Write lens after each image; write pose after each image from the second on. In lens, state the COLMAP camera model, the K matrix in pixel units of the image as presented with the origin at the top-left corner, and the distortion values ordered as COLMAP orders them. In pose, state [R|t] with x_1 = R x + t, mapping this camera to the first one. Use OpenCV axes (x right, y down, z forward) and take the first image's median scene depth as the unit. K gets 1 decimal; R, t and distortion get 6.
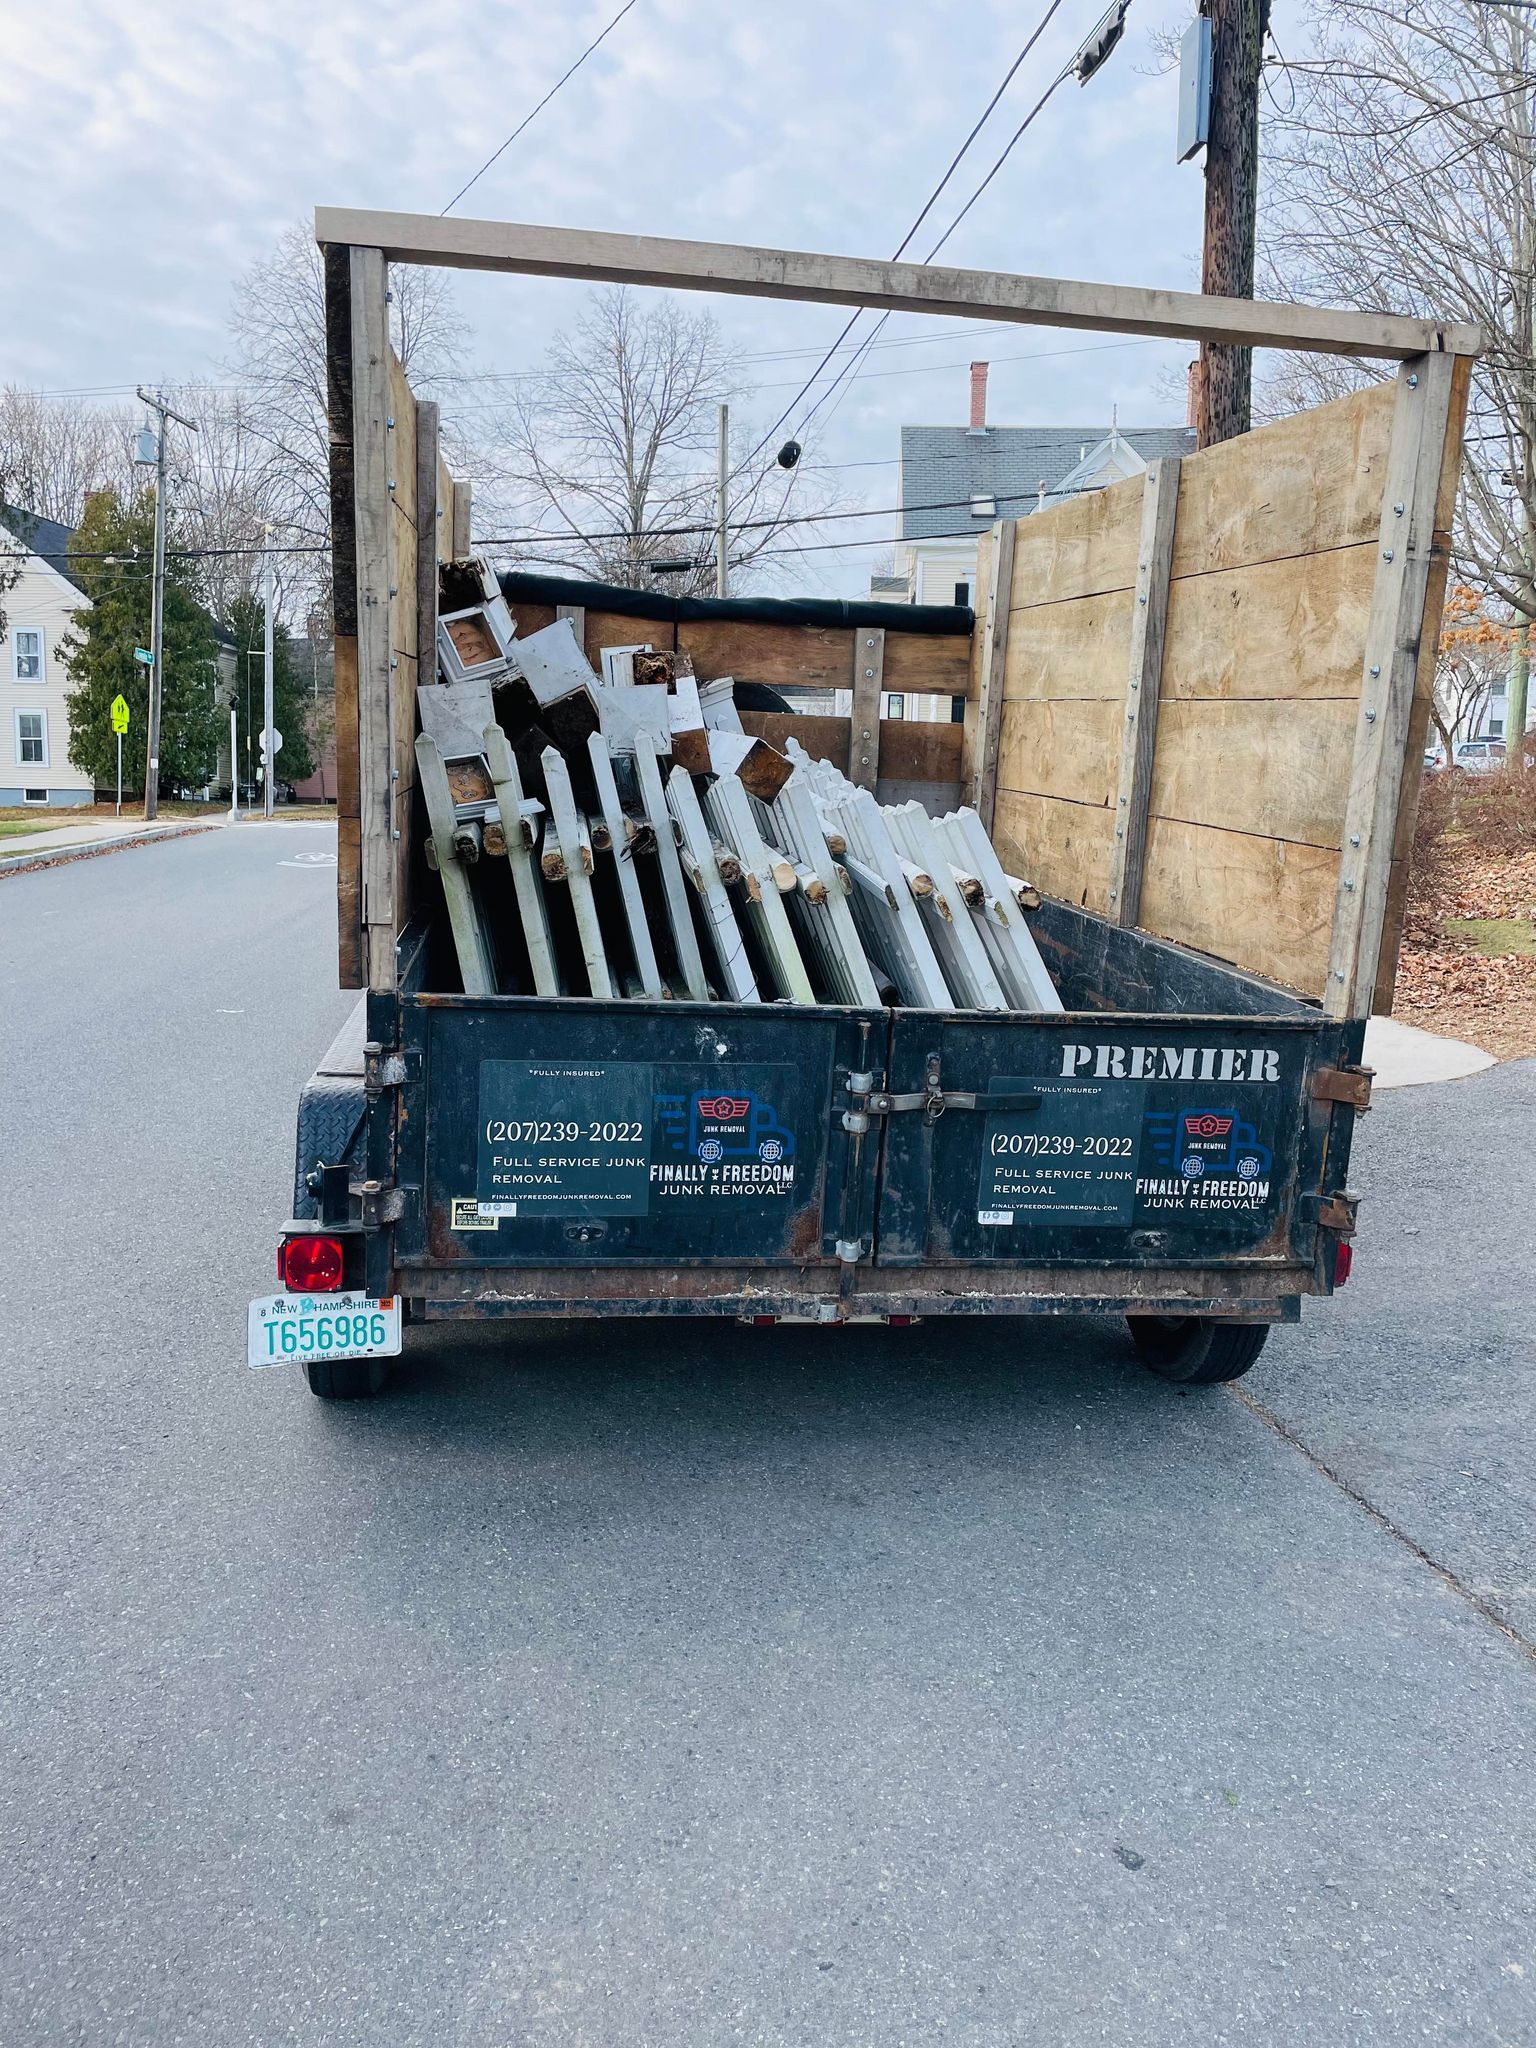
lens RADIAL K [[1552.2, 0, 781.3], [0, 1552.2, 1012.5], [0, 0, 1]] dist [0.083078, -0.107589]
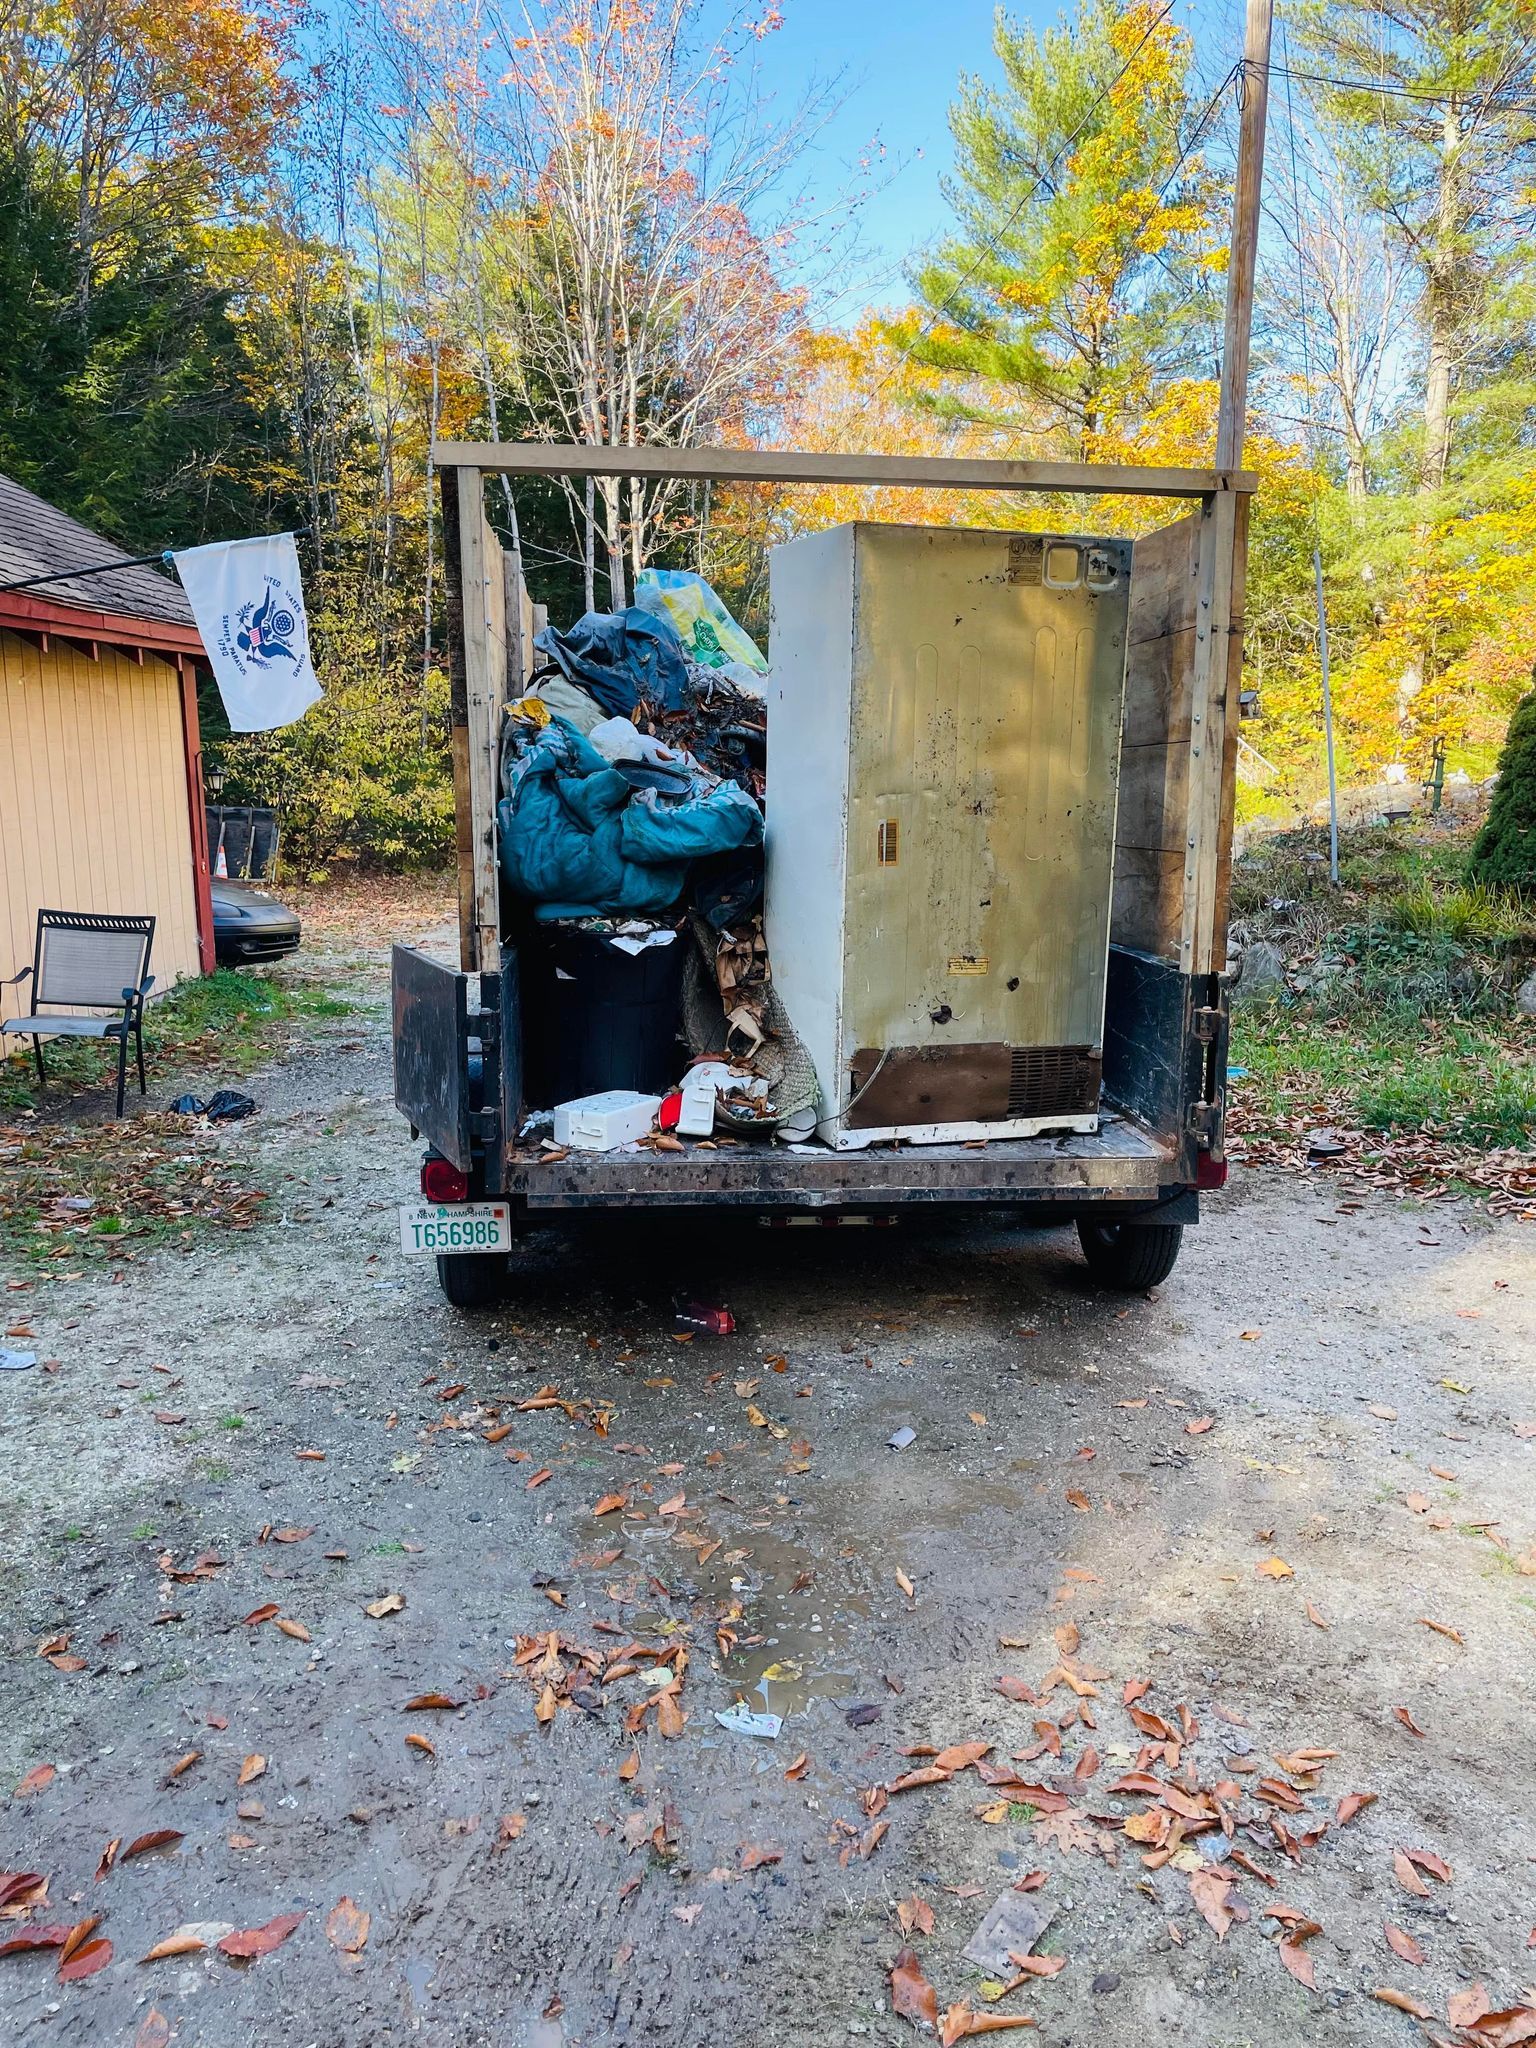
lens RADIAL K [[1552.2, 0, 781.3], [0, 1552.2, 1012.5], [0, 0, 1]] dist [0.083078, -0.107589]
pose [[0.997316, -0.033092, -0.065317, 0.087928], [0.030544, 0.998747, -0.039635, 0.075207], [0.066547, 0.037534, 0.997077, -0.347539]]
